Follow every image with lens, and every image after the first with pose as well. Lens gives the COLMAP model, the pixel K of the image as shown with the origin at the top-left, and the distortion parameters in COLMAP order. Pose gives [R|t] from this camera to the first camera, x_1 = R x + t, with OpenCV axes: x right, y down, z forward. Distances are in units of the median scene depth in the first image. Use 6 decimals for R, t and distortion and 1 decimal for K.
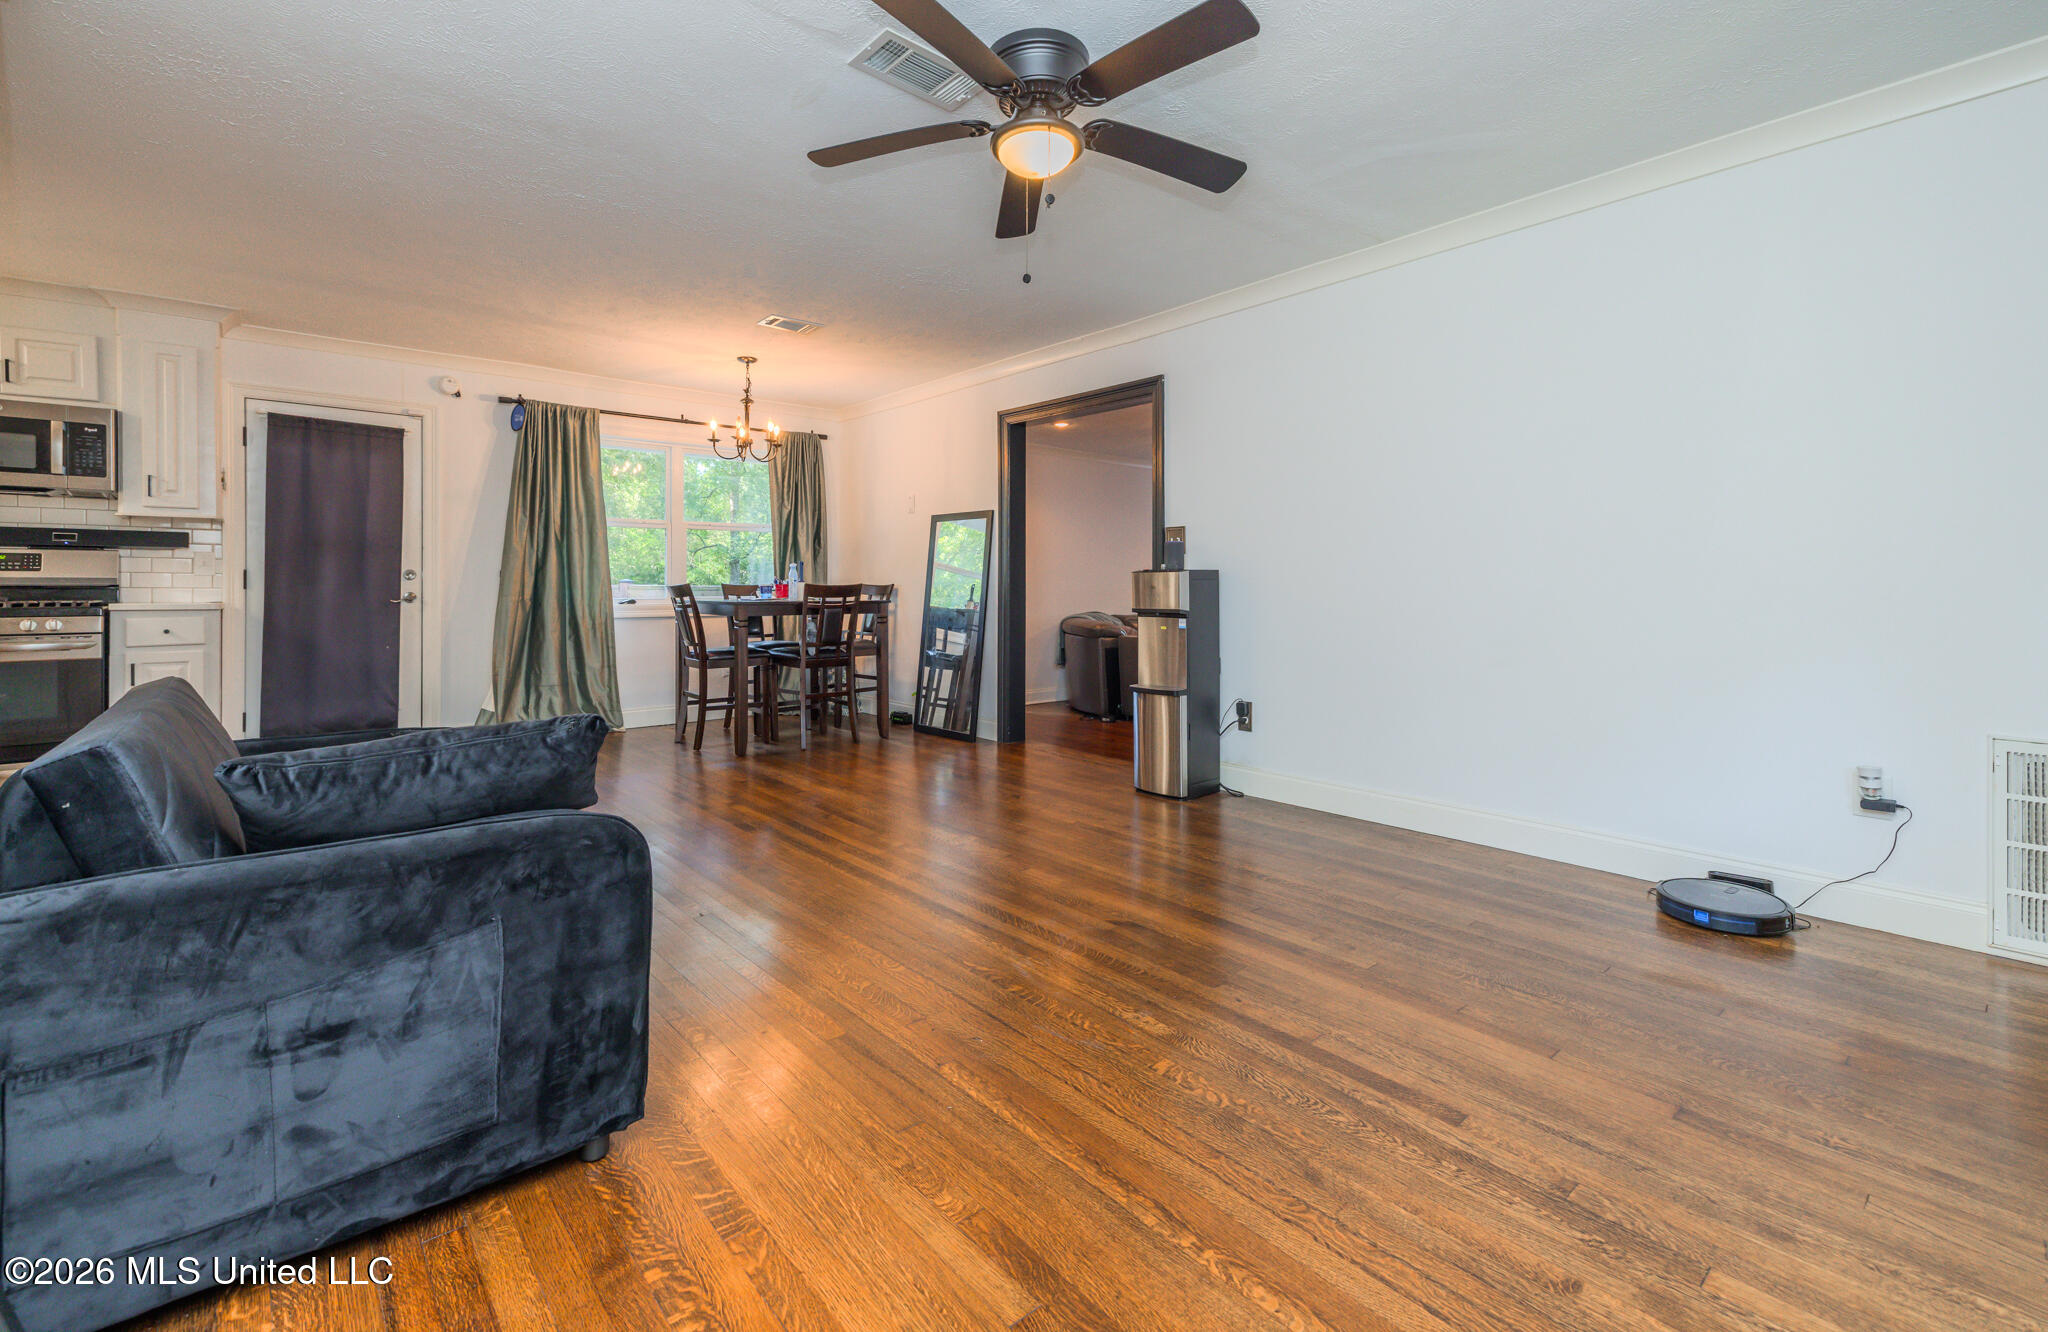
lens RADIAL K [[902.0, 0, 1027.3], [0, 902.0, 598.6], [0, 0, 1]] dist [0.000554, 0.000038]
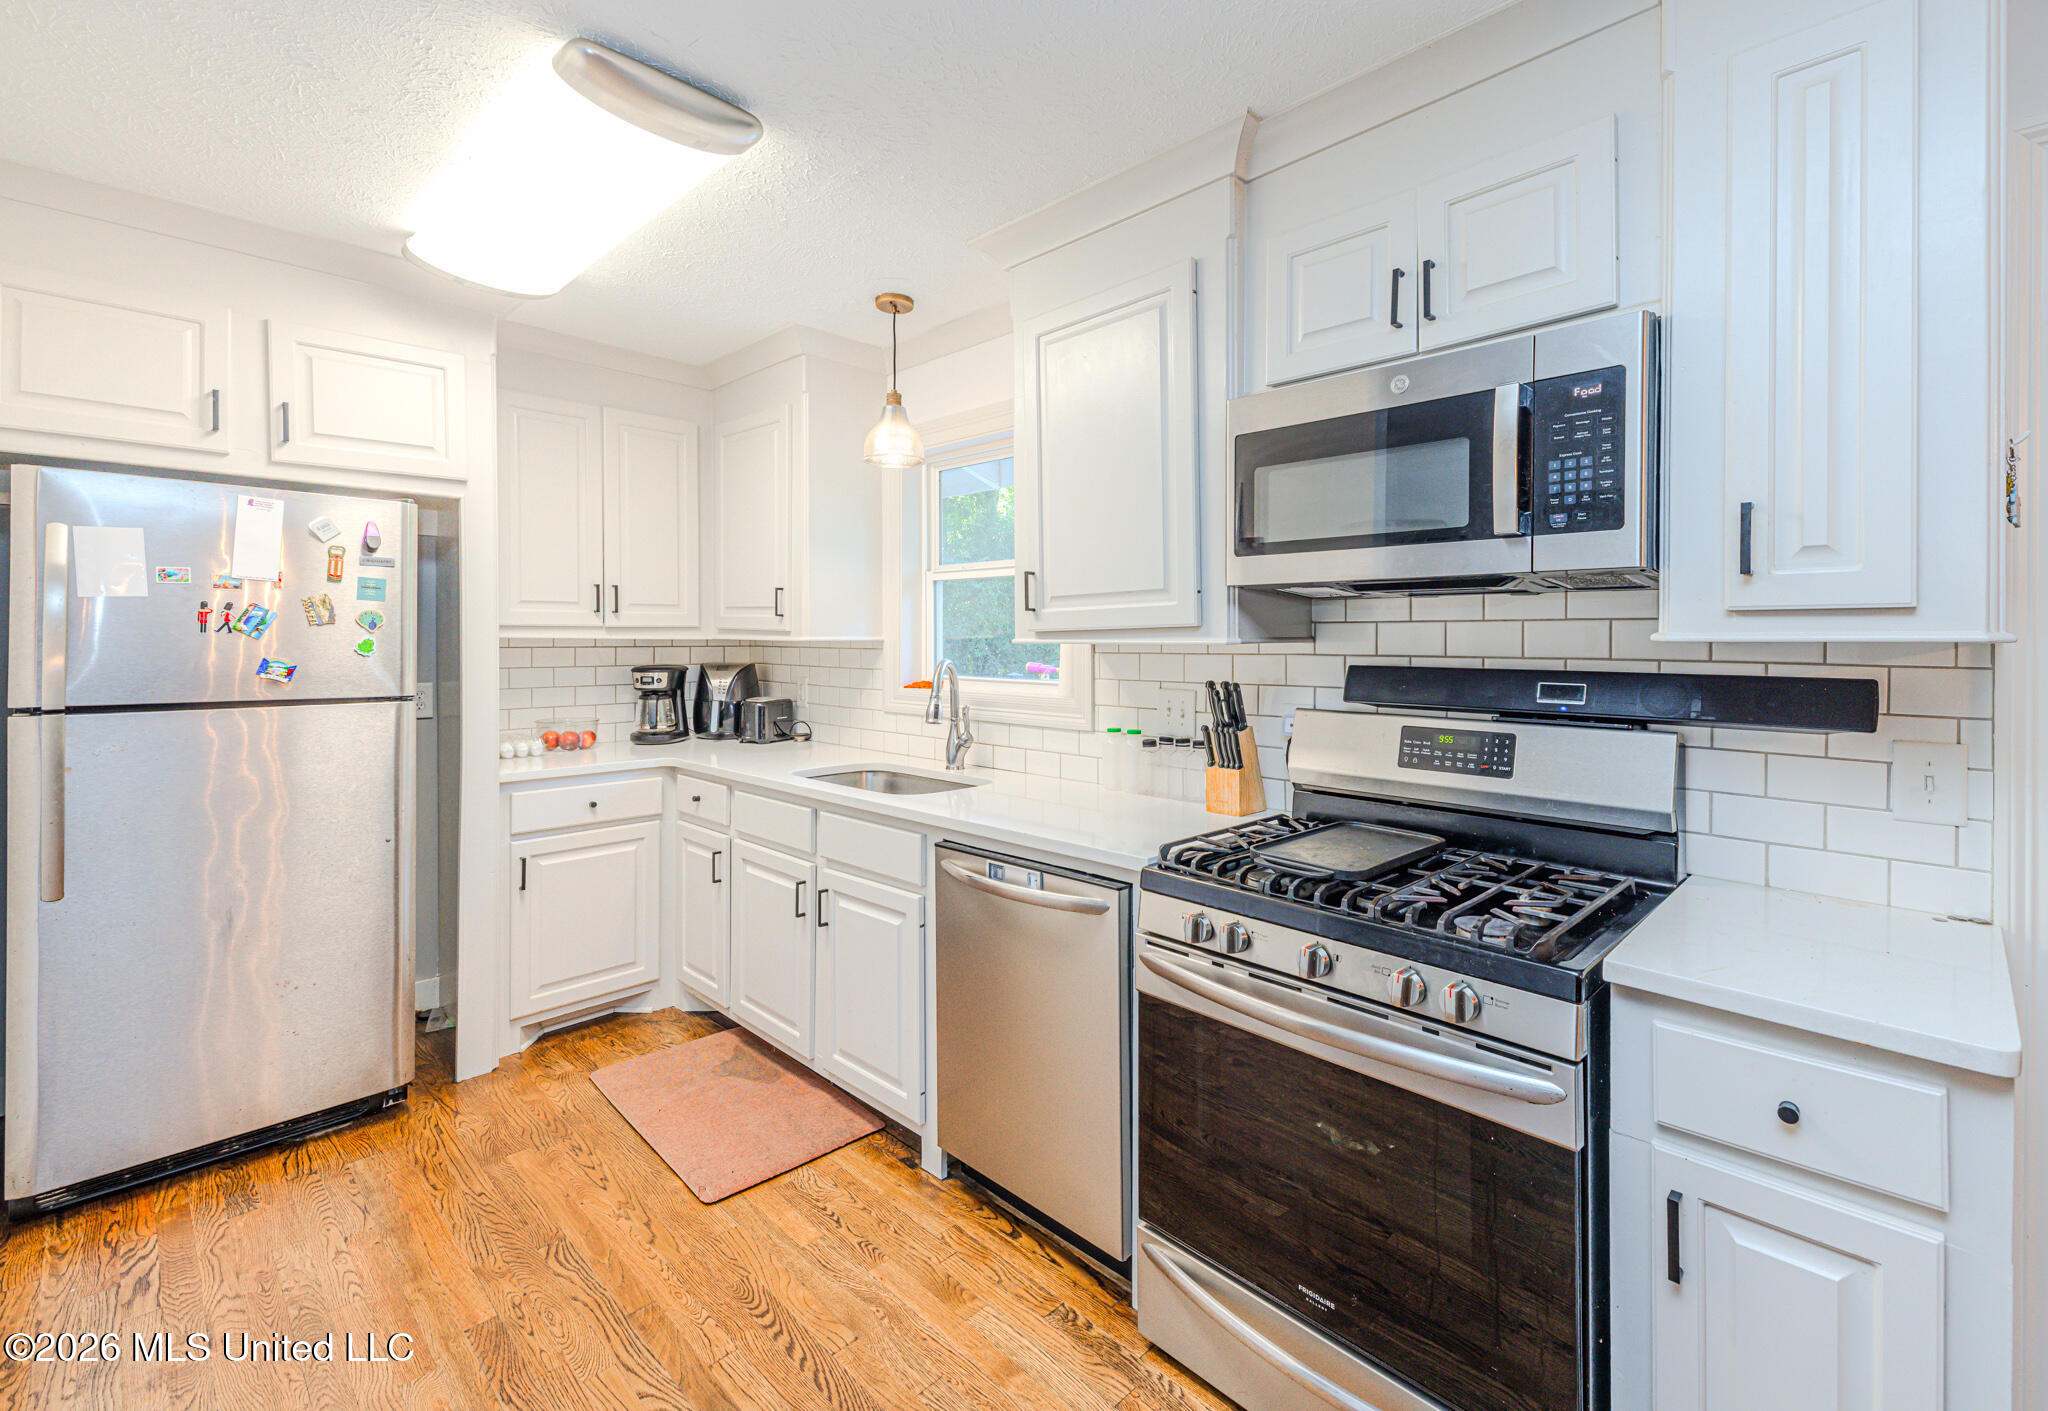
lens RADIAL K [[897.4, 0, 1026.6], [0, 897.4, 625.5], [0, 0, 1]] dist [-0.000097, 0.000041]
pose [[0.056956, -0.010579, -0.998321, -0.706849], [-0.008745, 0.999900, -0.011094, -0.093396], [0.998338, 0.009362, 0.056858, 0.762787]]
